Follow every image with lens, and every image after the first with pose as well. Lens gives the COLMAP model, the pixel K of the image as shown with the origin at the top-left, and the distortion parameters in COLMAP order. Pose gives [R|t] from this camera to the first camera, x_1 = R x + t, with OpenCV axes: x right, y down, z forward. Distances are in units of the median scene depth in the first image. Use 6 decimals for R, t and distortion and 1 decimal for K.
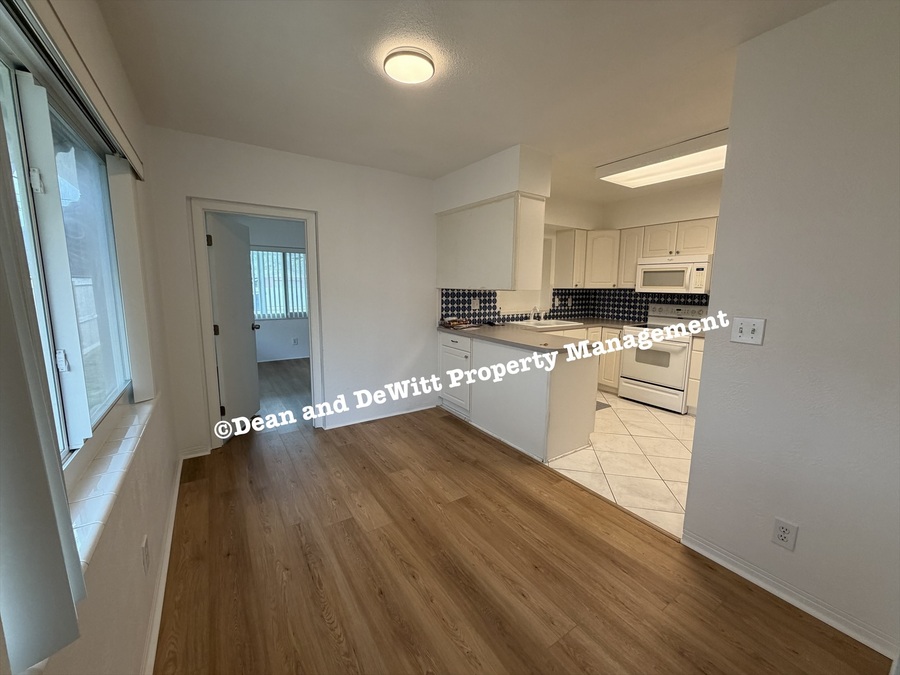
lens RADIAL K [[358.3, 0, 448.1], [0, 358.3, 336.4], [0, 0, 1]] dist [-0.001204, -0.000113]
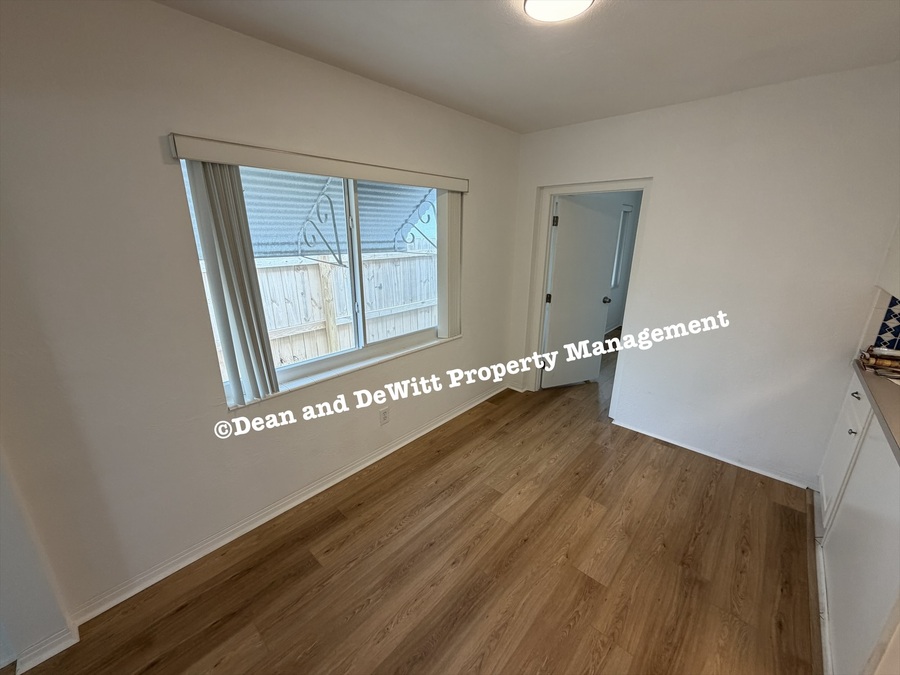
lens RADIAL K [[358.3, 0, 448.1], [0, 358.3, 336.4], [0, 0, 1]] dist [-0.001204, -0.000113]
pose [[0.241213, 0.266785, -0.933082, 0.289891], [-0.139402, 0.961026, 0.238737, -0.094441], [0.960408, 0.072488, 0.269002, 0.260293]]
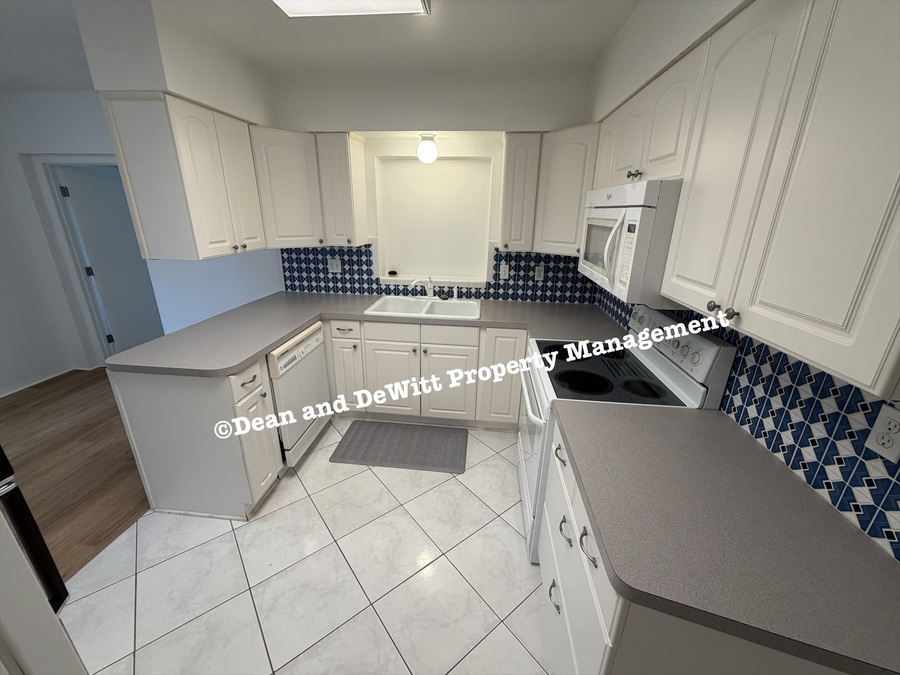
lens RADIAL K [[358.3, 0, 448.1], [0, 358.3, 336.4], [0, 0, 1]] dist [-0.001204, -0.000113]
pose [[0.774278, 0.213818, -0.595630, 0.714382], [-0.101529, 0.970972, 0.216576, -0.130639], [0.624648, -0.107216, 0.773512, 0.565127]]
